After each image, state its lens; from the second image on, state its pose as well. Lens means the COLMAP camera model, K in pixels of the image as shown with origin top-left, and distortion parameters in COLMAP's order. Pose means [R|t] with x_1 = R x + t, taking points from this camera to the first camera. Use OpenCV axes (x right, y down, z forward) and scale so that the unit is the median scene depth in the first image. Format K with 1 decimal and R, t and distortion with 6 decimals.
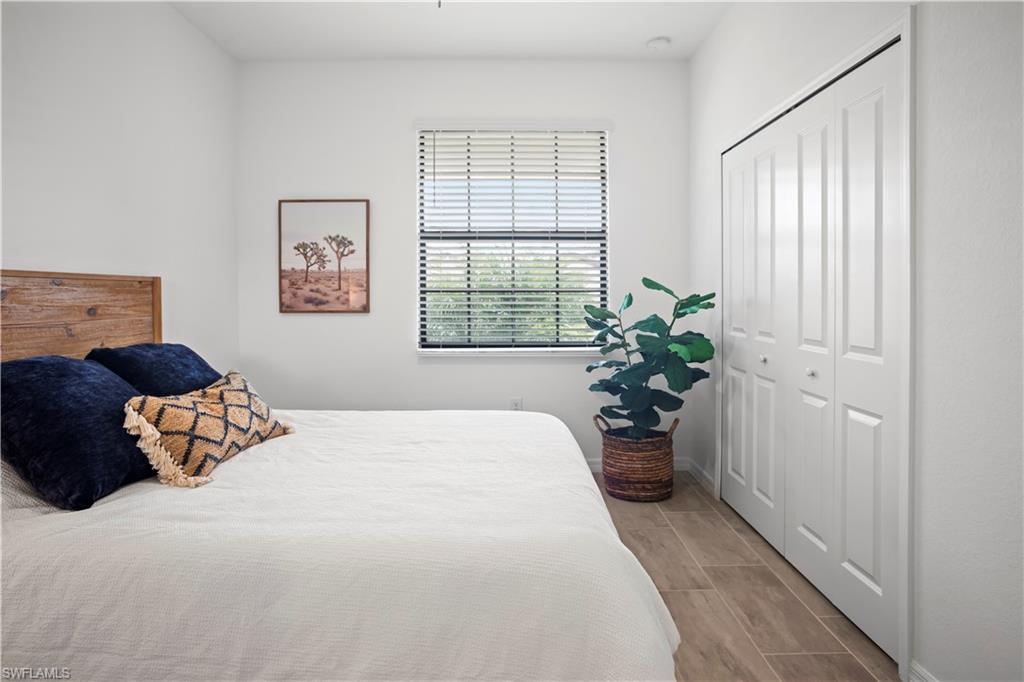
lens RADIAL K [[553.4, 0, 510.5], [0, 553.4, 291.1], [0, 0, 1]] dist [-0.057231, 0.031759]
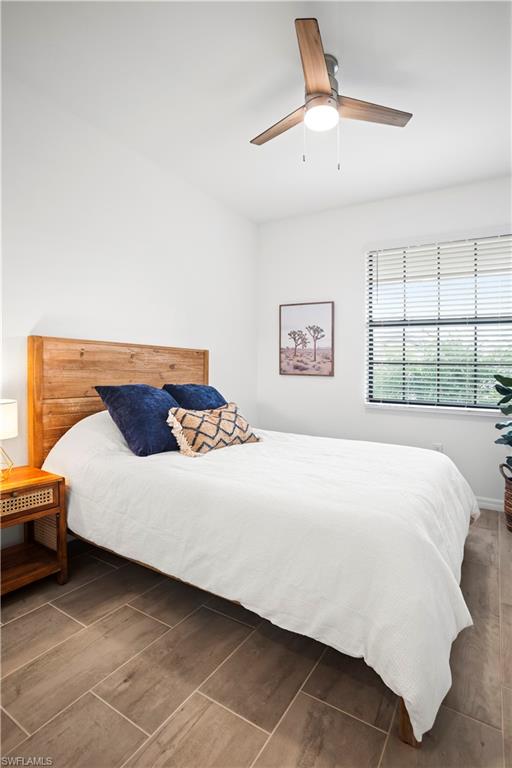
lens RADIAL K [[382.6, 0, 251.0], [0, 382.6, 361.8], [0, 0, 1]] dist [-0.053760, 0.016400]
pose [[0.854818, 0.013727, -0.518746, 0.168875], [-0.022160, 0.999704, -0.010062, 0.027204], [0.518454, 0.020096, 0.854869, -0.016039]]
